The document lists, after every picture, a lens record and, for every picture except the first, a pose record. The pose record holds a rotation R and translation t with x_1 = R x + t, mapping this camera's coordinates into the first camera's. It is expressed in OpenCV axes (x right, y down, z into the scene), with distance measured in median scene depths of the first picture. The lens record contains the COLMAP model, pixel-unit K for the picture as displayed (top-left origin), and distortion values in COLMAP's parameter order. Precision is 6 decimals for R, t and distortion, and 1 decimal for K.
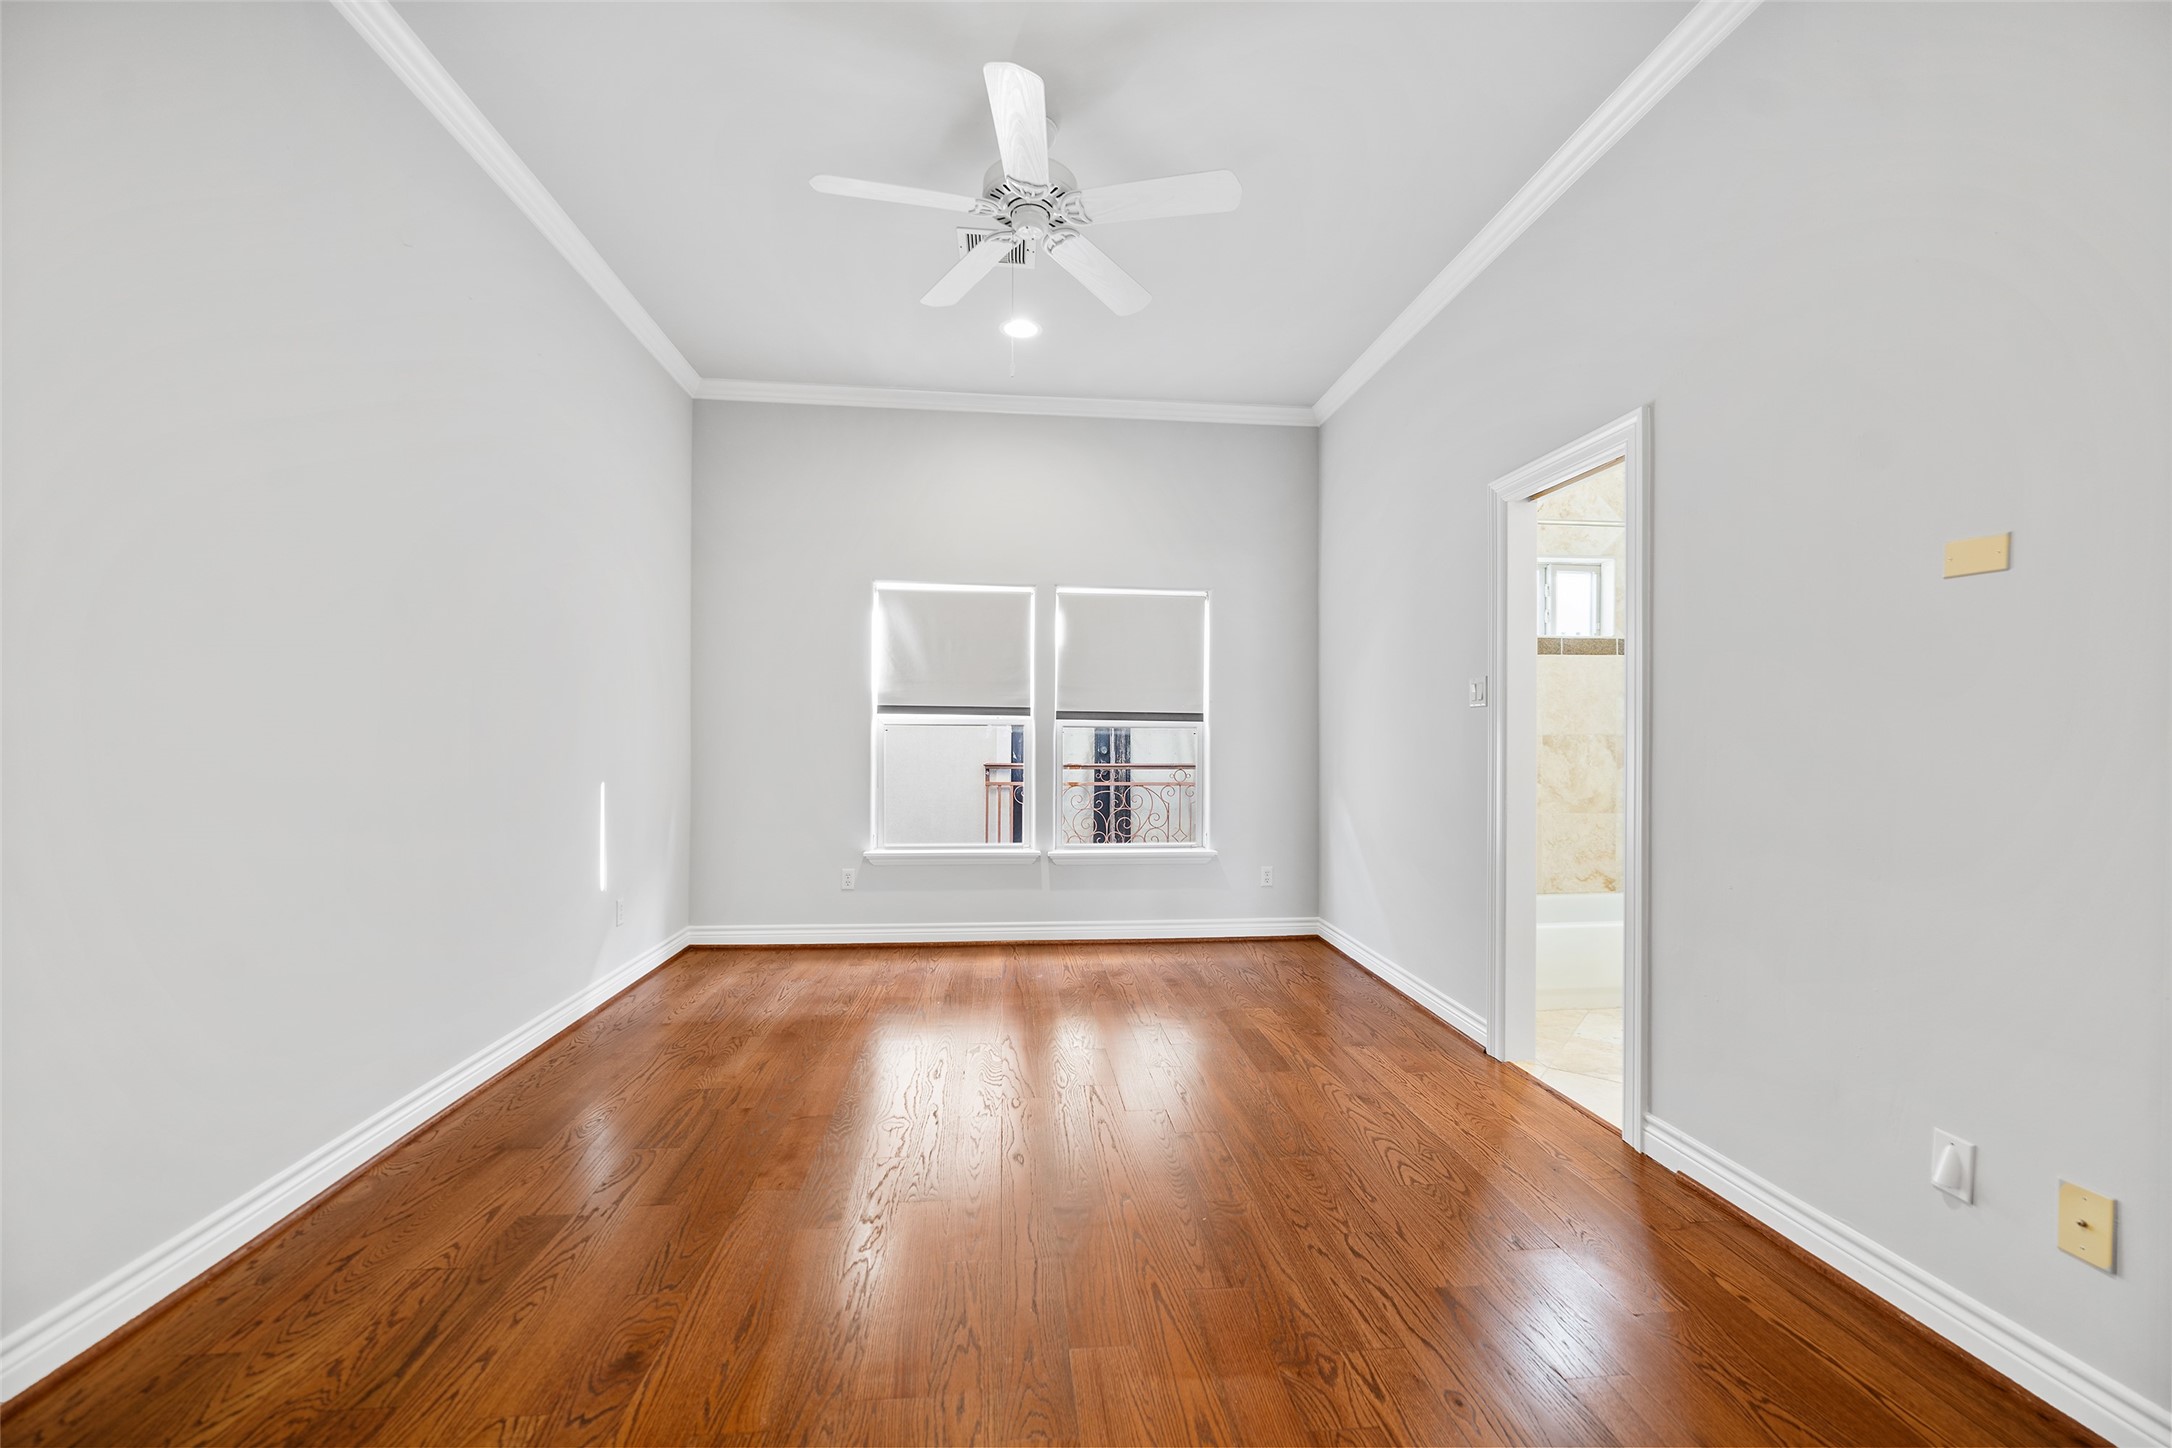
lens RADIAL K [[884.8, 0, 1086.6], [0, 884.8, 726.8], [0, 0, 1]] dist [-0.006708, 0.000284]
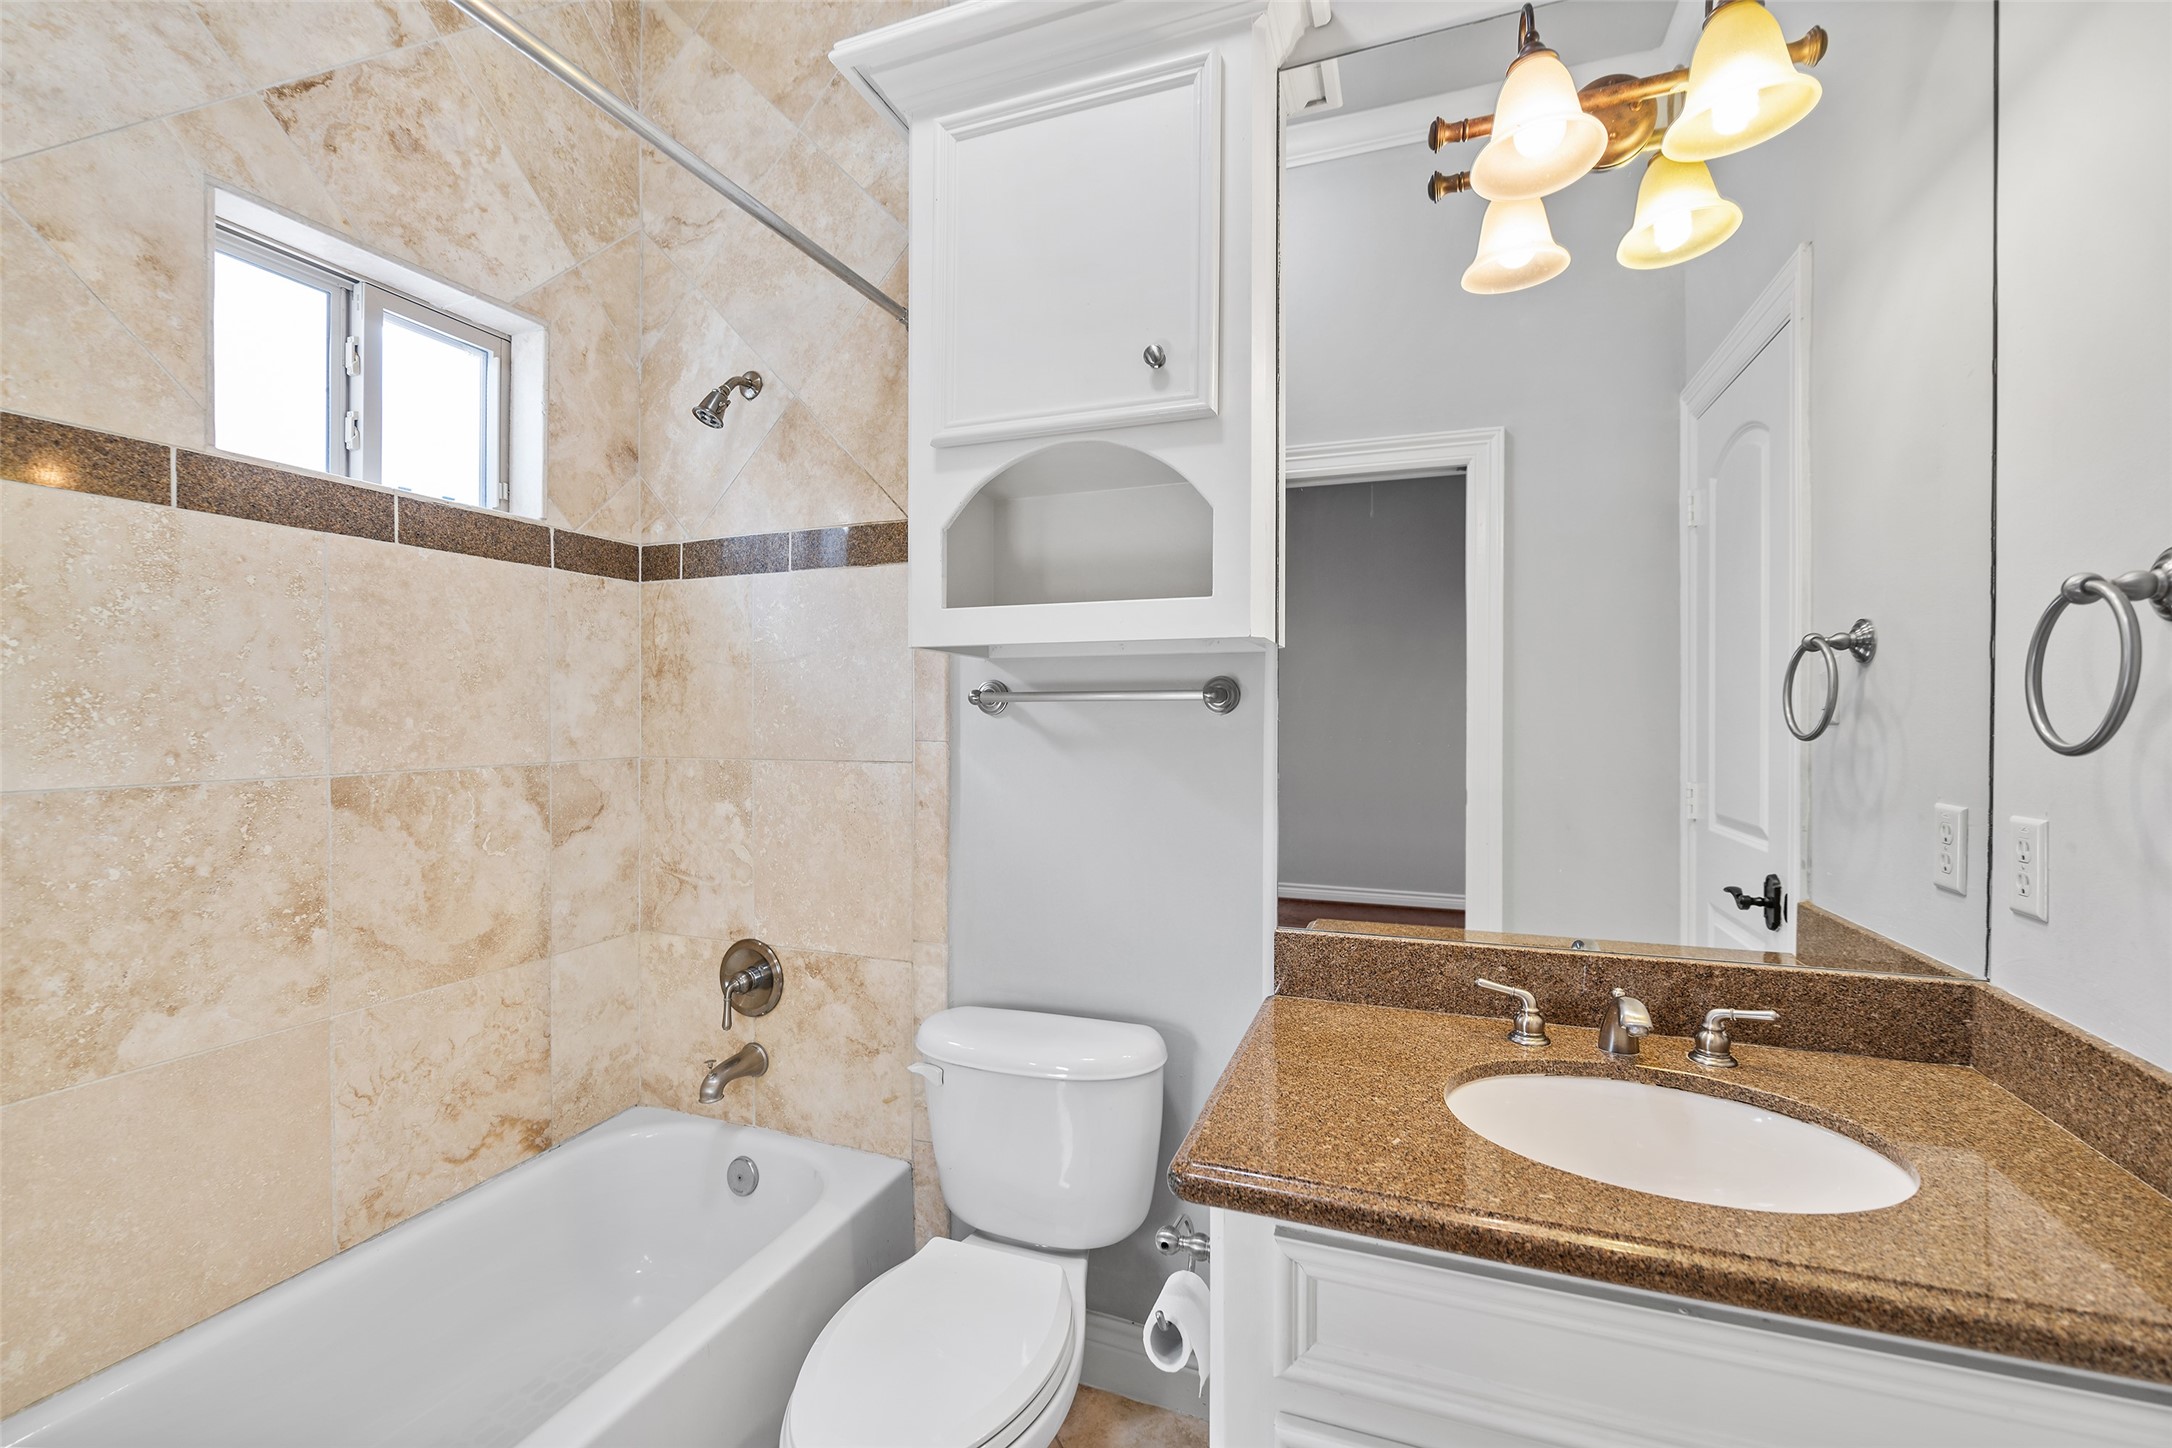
lens RADIAL K [[884.8, 0, 1089.5], [0, 884.8, 719.5], [0, 0, 1]] dist [-0.006708, 0.000284]
pose [[0.434076, -0.005981, 0.900856, 0.343073], [0.001830, 0.999982, 0.005757, -0.013442], [-0.900874, -0.000851, 0.434079, 0.602140]]
